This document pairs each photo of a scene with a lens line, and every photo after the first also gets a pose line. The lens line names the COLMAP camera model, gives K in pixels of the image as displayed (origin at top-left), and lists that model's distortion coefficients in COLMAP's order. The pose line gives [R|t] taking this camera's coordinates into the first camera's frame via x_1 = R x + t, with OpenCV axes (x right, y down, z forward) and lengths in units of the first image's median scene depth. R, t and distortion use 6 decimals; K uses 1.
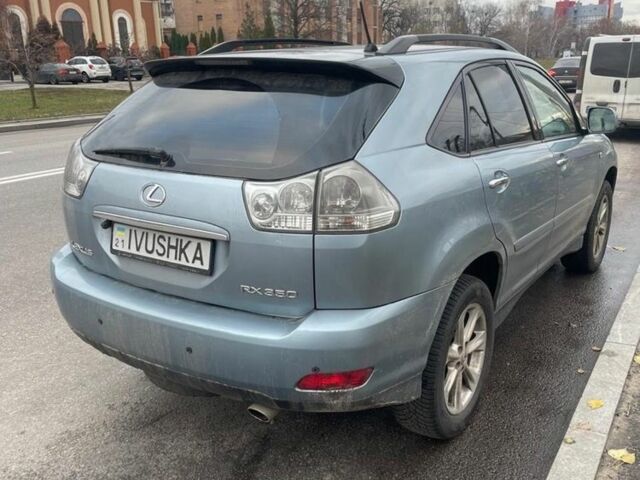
lens RADIAL K [[685.6, 0, 320.0], [0, 685.6, 240.0], [0, 0, 1]] dist [0.153325, -0.359500]
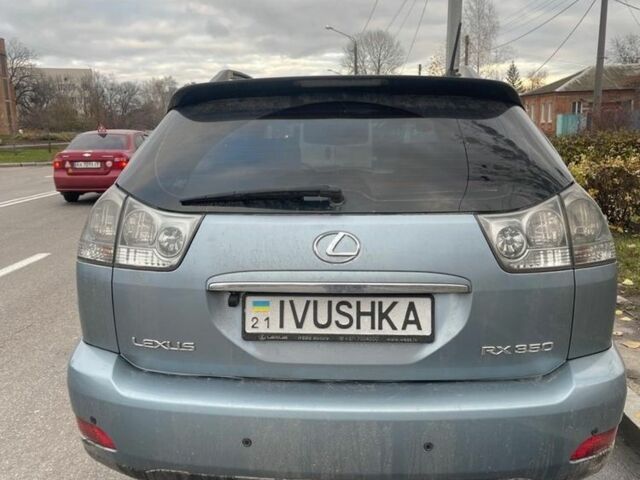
lens RADIAL K [[685.6, 0, 320.0], [0, 685.6, 240.0], [0, 0, 1]] dist [0.153325, -0.359500]
pose [[0.856038, -0.079774, 0.510720, -0.628480], [0.136209, 0.987913, -0.073995, -0.020144], [-0.498644, 0.132907, 0.856557, 0.374242]]
